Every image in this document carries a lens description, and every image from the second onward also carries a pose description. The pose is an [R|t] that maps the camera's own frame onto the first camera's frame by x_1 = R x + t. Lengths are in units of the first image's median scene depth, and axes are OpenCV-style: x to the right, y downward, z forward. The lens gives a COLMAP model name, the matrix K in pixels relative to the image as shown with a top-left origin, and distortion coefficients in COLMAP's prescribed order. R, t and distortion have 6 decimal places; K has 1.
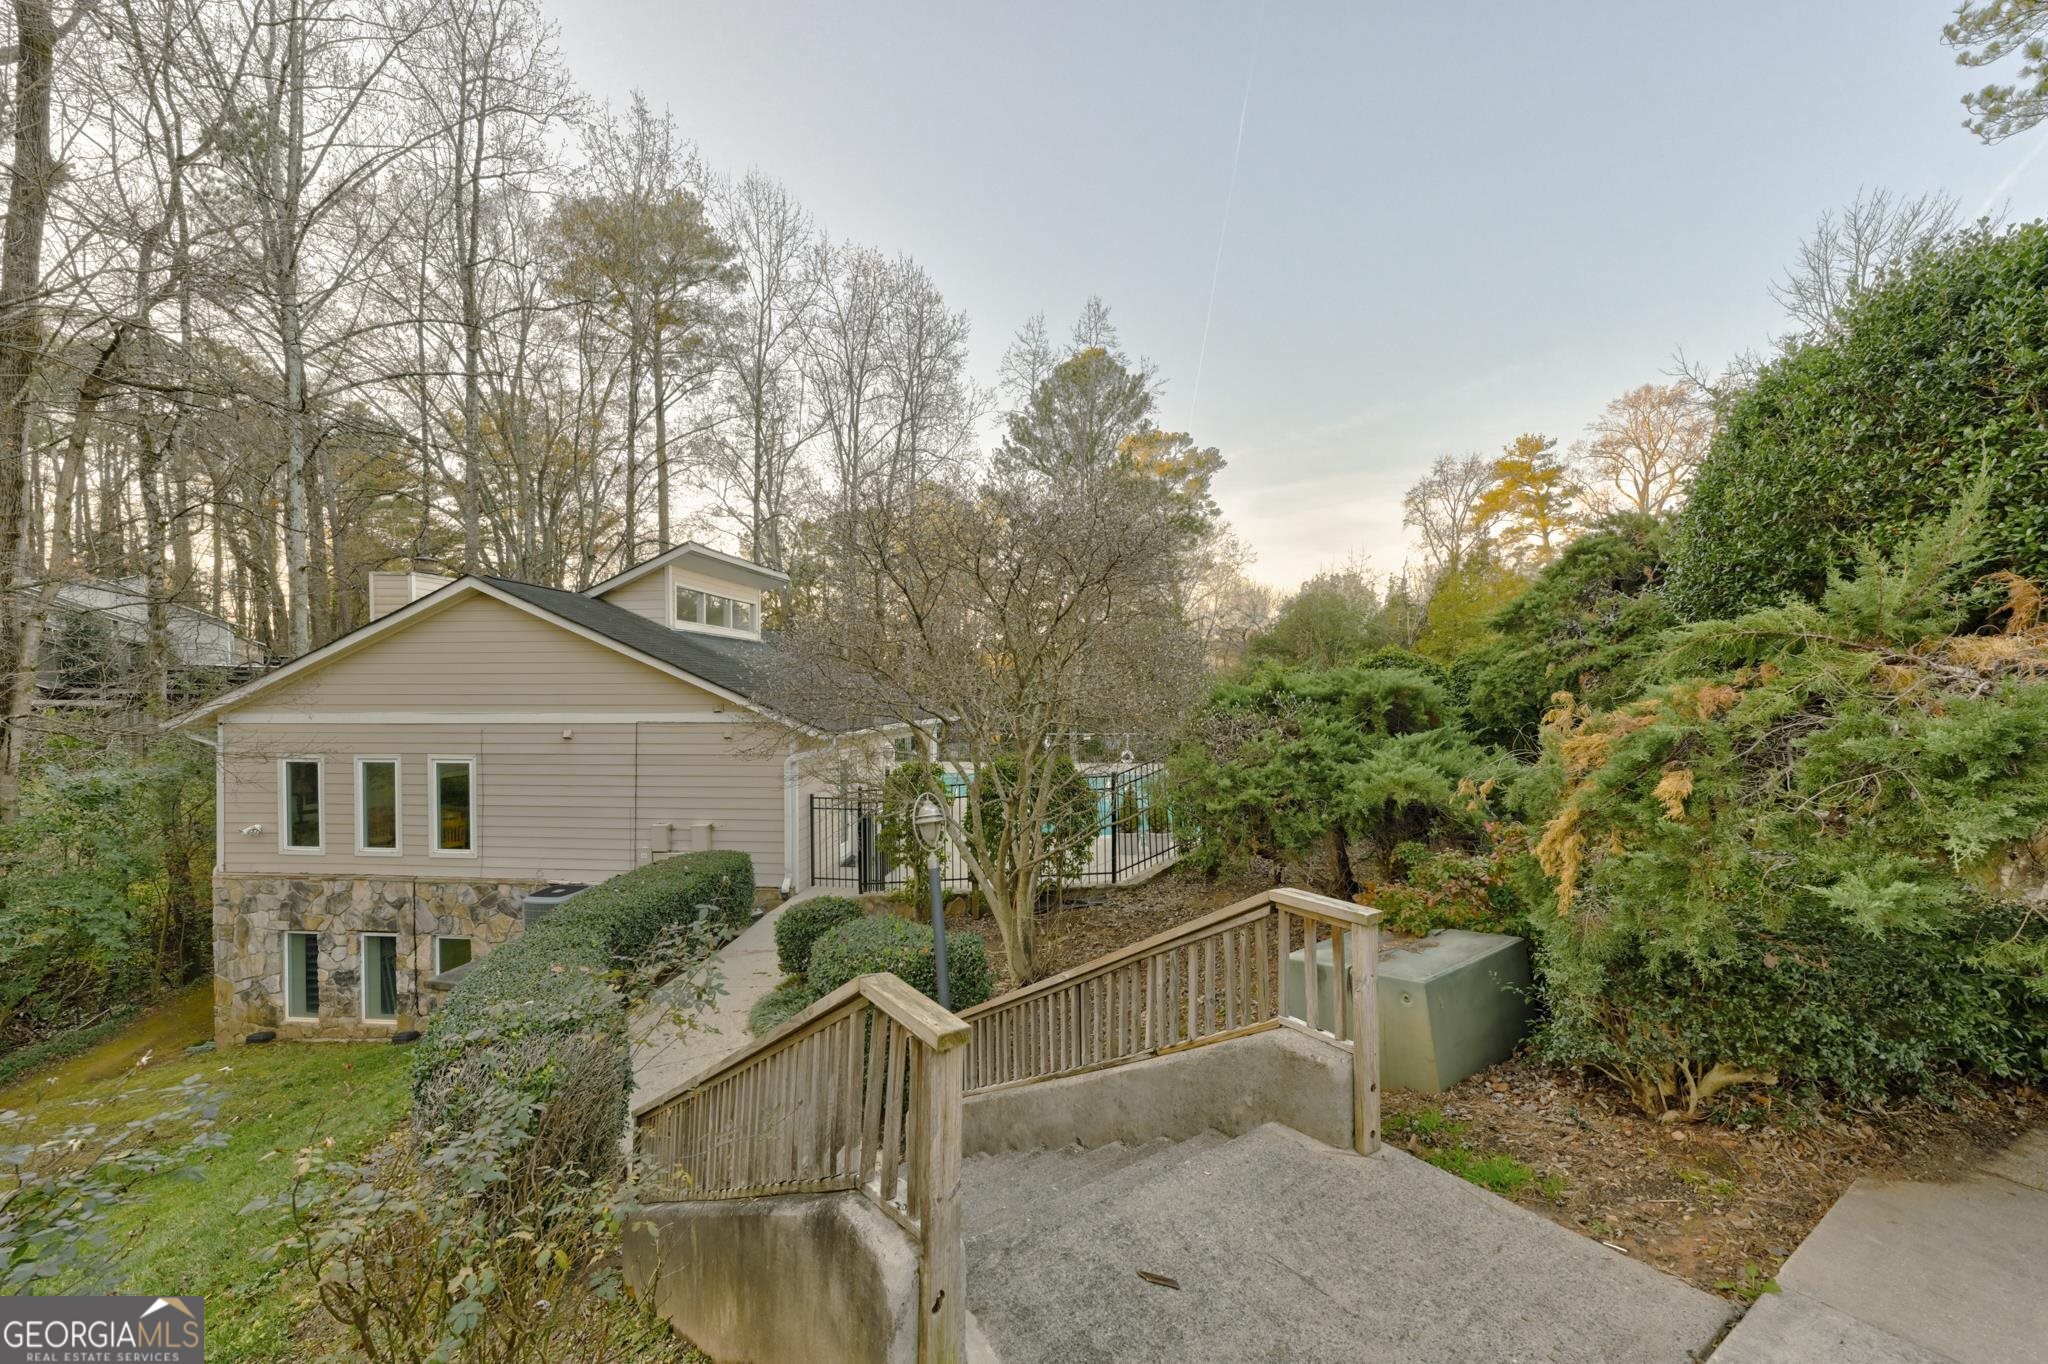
lens RADIAL K [[815.0, 0, 1025.2], [0, 815.0, 689.2], [0, 0, 1]] dist [0.004409, 0.000082]
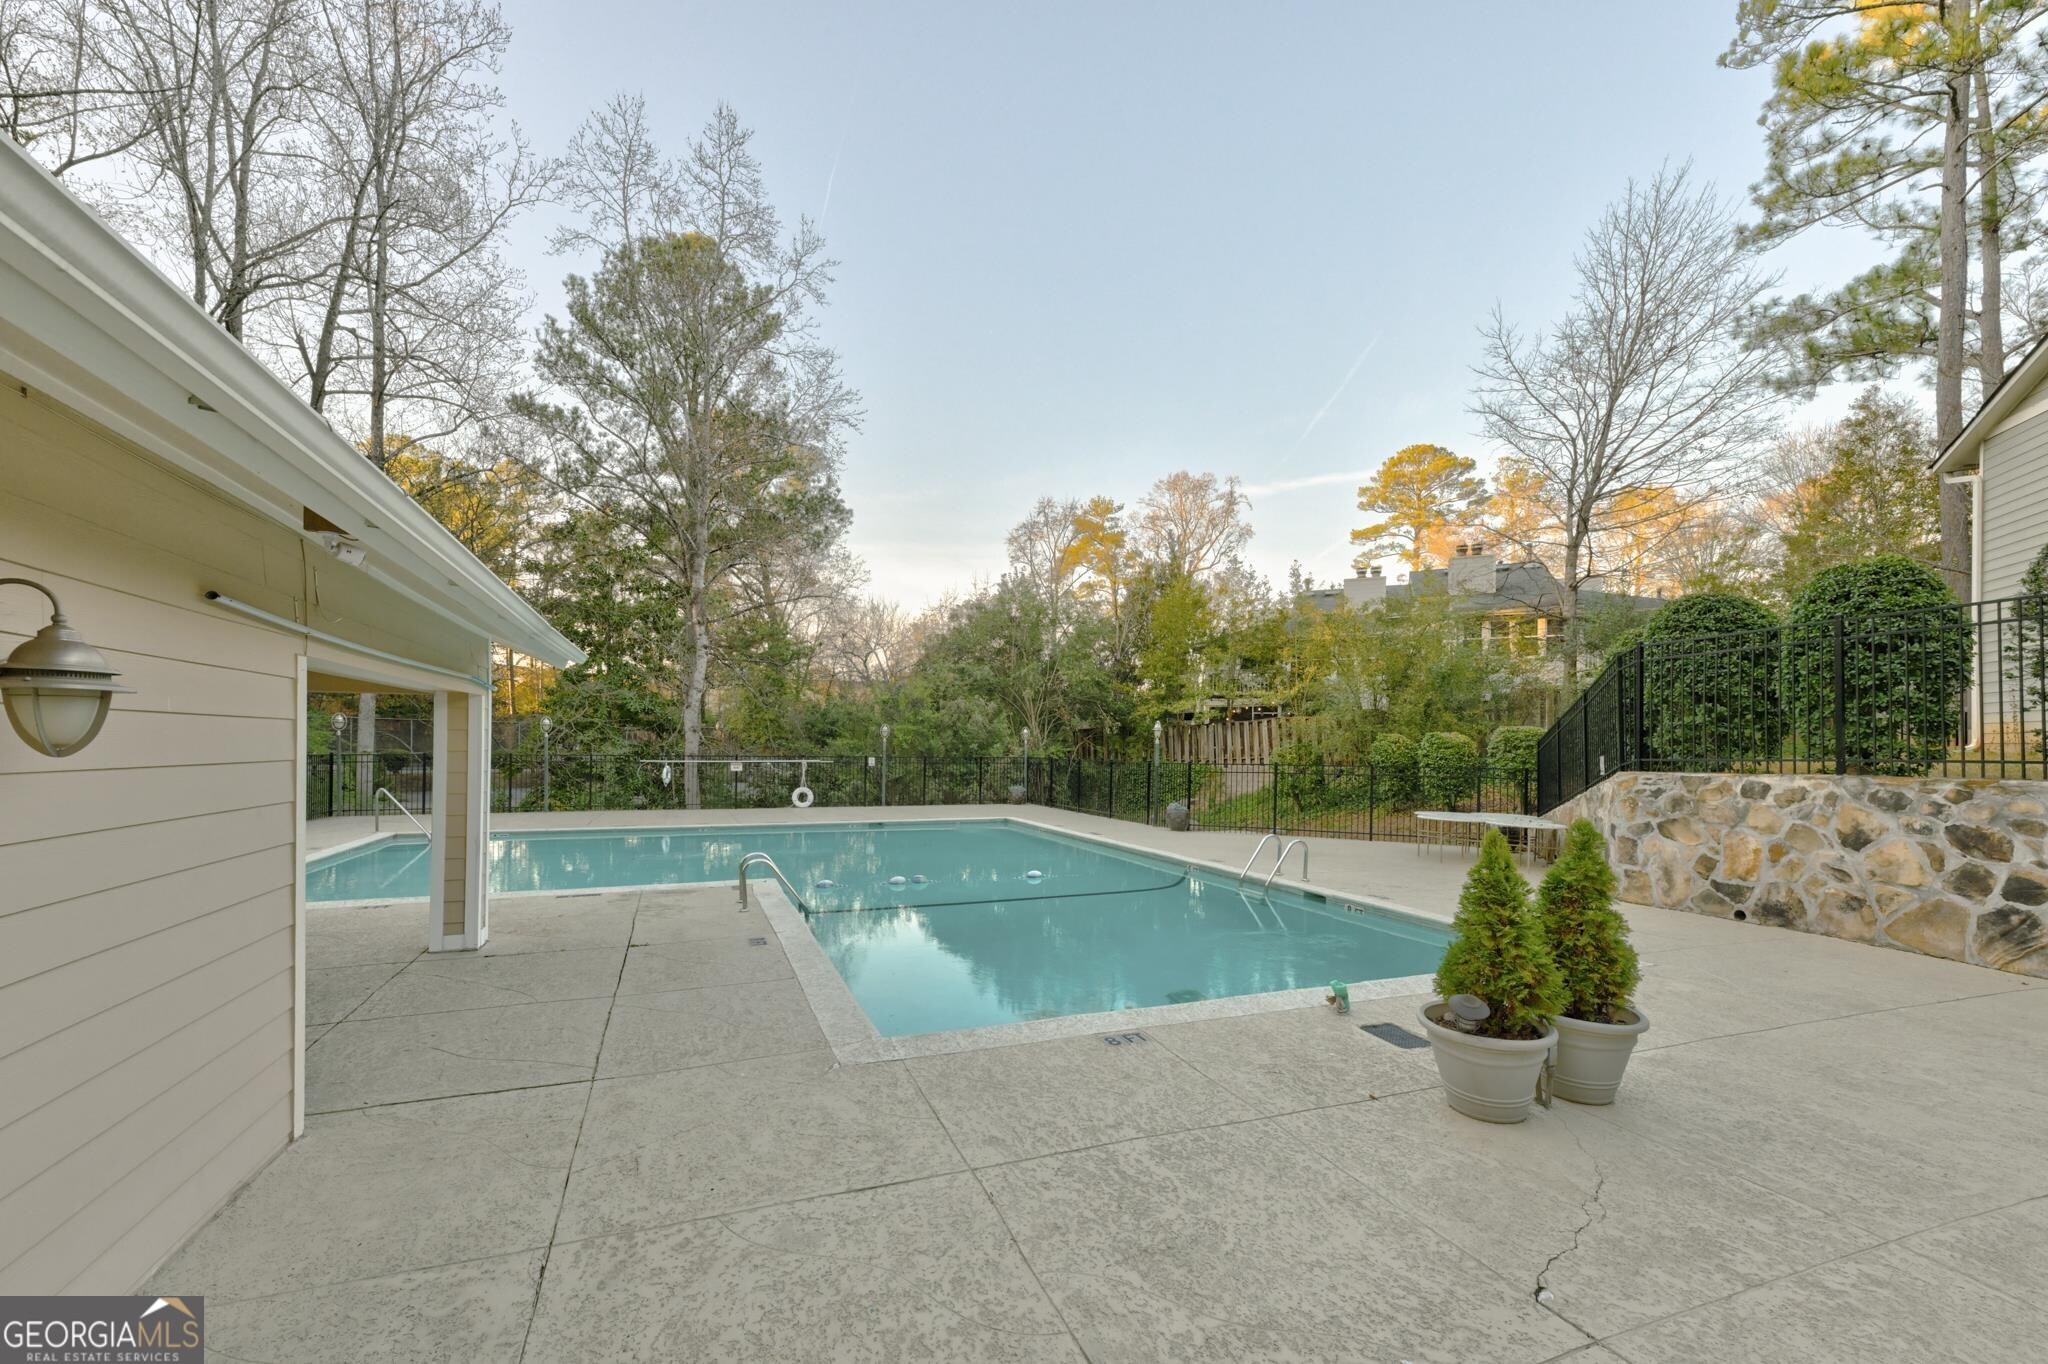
lens RADIAL K [[815.0, 0, 1014.0], [0, 815.0, 730.6], [0, 0, 1]] dist [0.004409, 0.000082]
pose [[0.862738, 0.017379, 0.505352, -0.020746], [-0.009622, 0.999792, -0.017955, 0.017643], [-0.505559, 0.010628, 0.862726, 0.162226]]
